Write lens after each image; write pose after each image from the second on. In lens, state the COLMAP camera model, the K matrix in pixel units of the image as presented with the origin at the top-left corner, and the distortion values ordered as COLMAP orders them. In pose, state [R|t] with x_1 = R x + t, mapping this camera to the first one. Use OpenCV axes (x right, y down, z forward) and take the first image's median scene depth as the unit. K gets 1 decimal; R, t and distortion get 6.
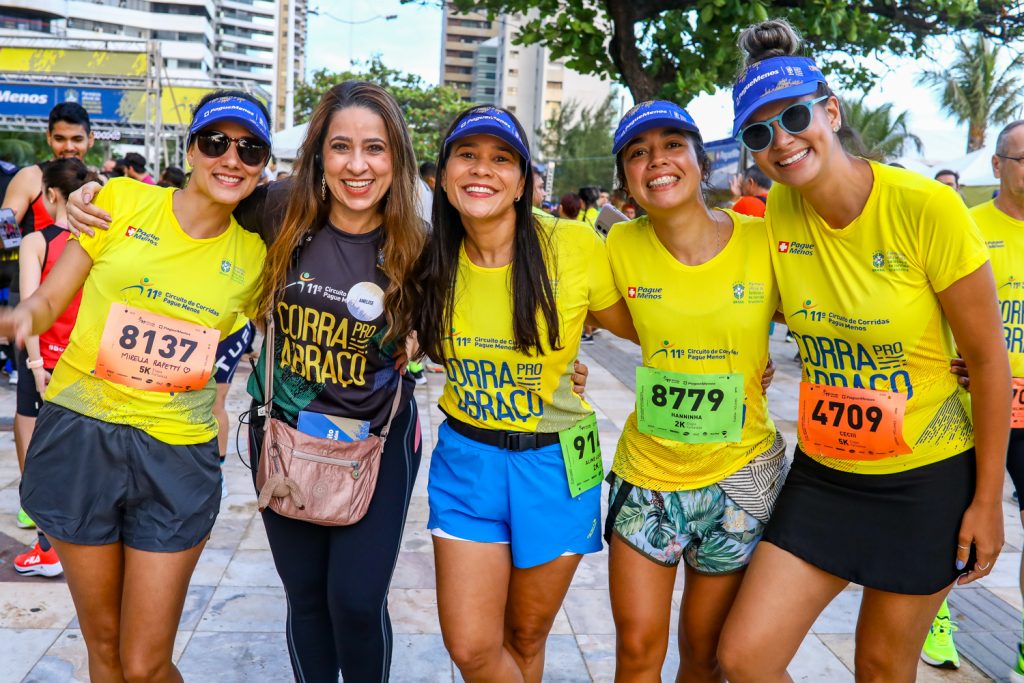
lens RADIAL K [[1002.0, 0, 520.7], [0, 1002.0, 337.3], [0, 0, 1]] dist [-0.057177, -0.000568]
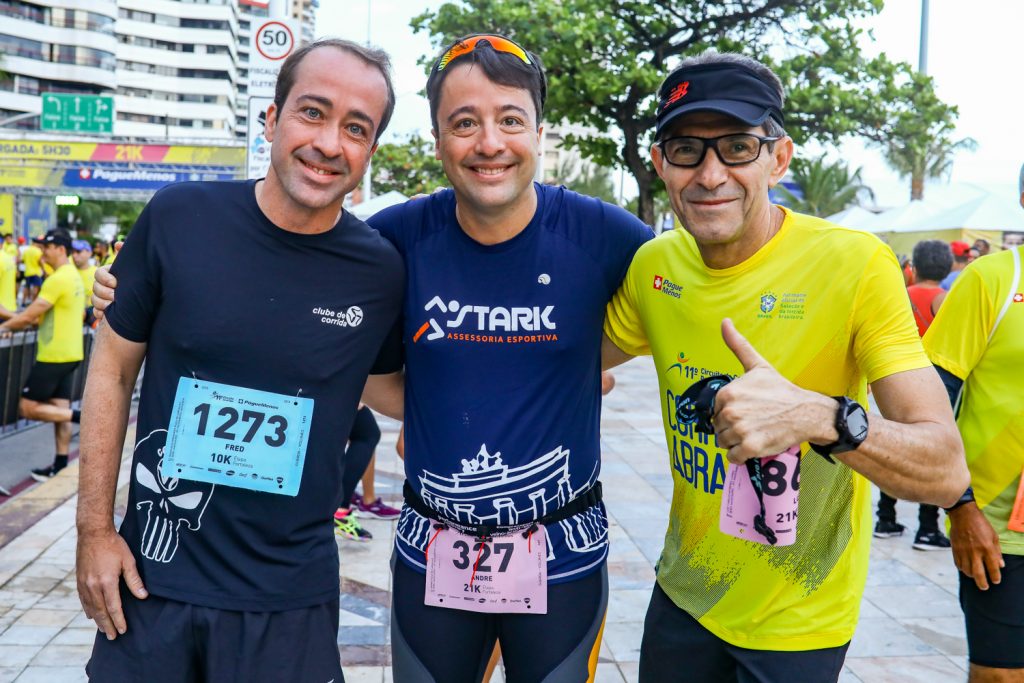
lens RADIAL K [[1002.0, 0, 520.7], [0, 1002.0, 337.3], [0, 0, 1]] dist [-0.057177, -0.000568]
pose [[0.999815, -0.018526, 0.005252, -0.028043], [0.018731, 0.998941, -0.042022, 0.018013], [-0.004468, 0.042112, 0.999103, -0.181935]]
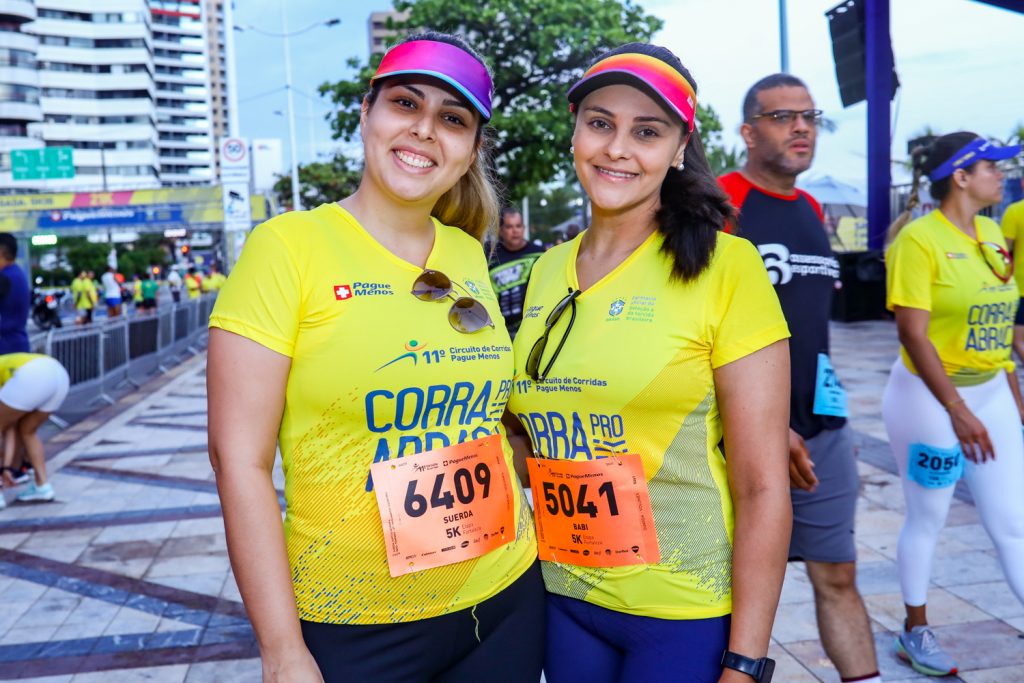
lens RADIAL K [[1002.0, 0, 520.7], [0, 1002.0, 337.3], [0, 0, 1]] dist [-0.057177, -0.000568]
pose [[0.993074, -0.101904, 0.058475, -0.006010], [0.103981, 0.994010, -0.033643, 0.034466], [-0.054696, 0.039490, 0.997722, -0.313537]]
